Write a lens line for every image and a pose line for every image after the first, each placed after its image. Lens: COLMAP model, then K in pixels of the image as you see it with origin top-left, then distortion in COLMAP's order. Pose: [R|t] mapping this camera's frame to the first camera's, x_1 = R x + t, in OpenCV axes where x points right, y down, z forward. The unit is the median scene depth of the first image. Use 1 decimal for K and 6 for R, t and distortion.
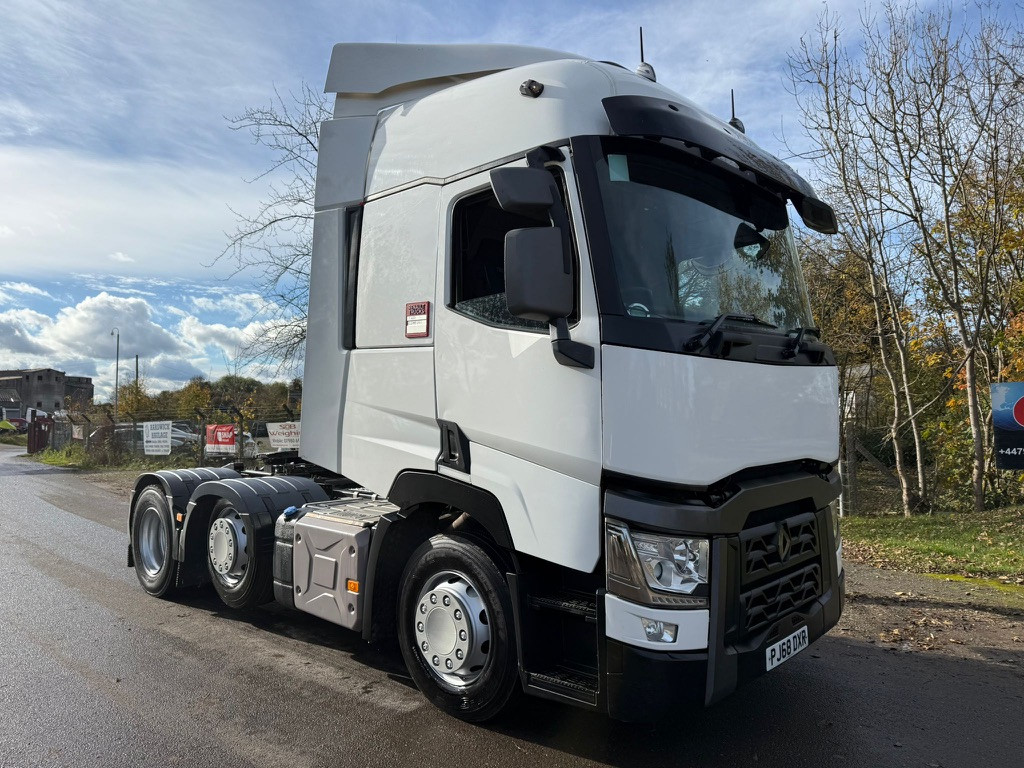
lens RADIAL K [[732.4, 0, 513.9], [0, 732.4, 400.7], [0, 0, 1]] dist [0.058650, -0.032117]
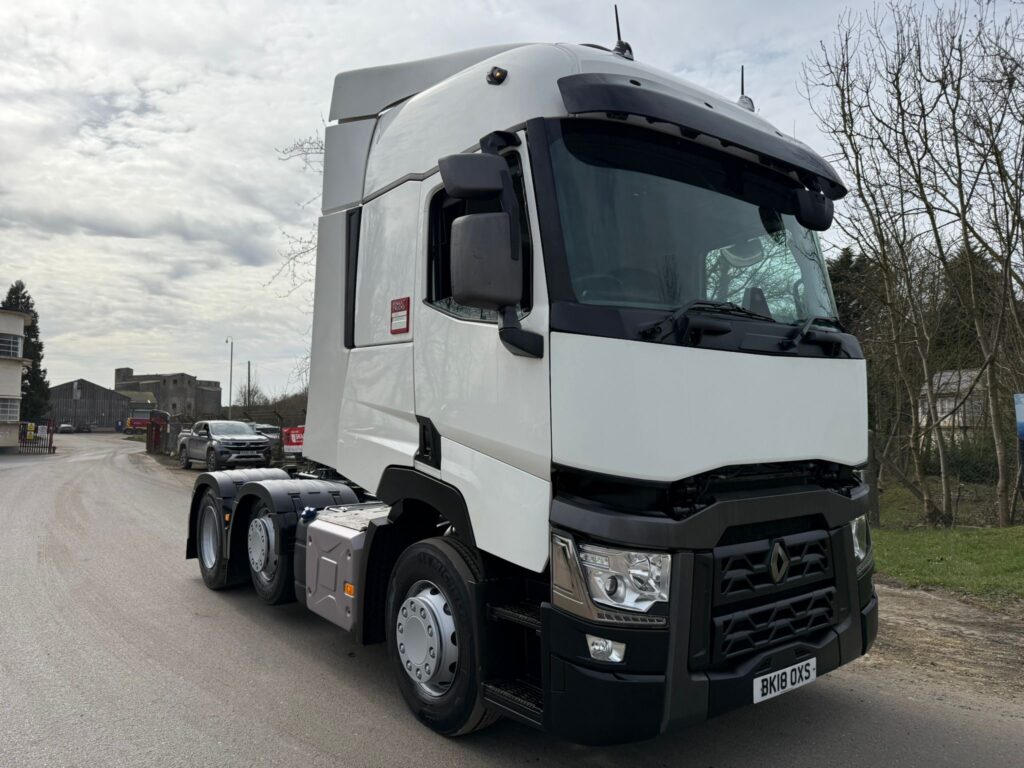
lens RADIAL K [[732.4, 0, 522.1], [0, 732.4, 394.6], [0, 0, 1]] dist [0.058650, -0.032117]
pose [[0.989099, 0.011533, -0.146802, 0.173494], [-0.014534, 0.999706, -0.019389, 0.010627], [0.146536, 0.021312, 0.988976, 0.059118]]
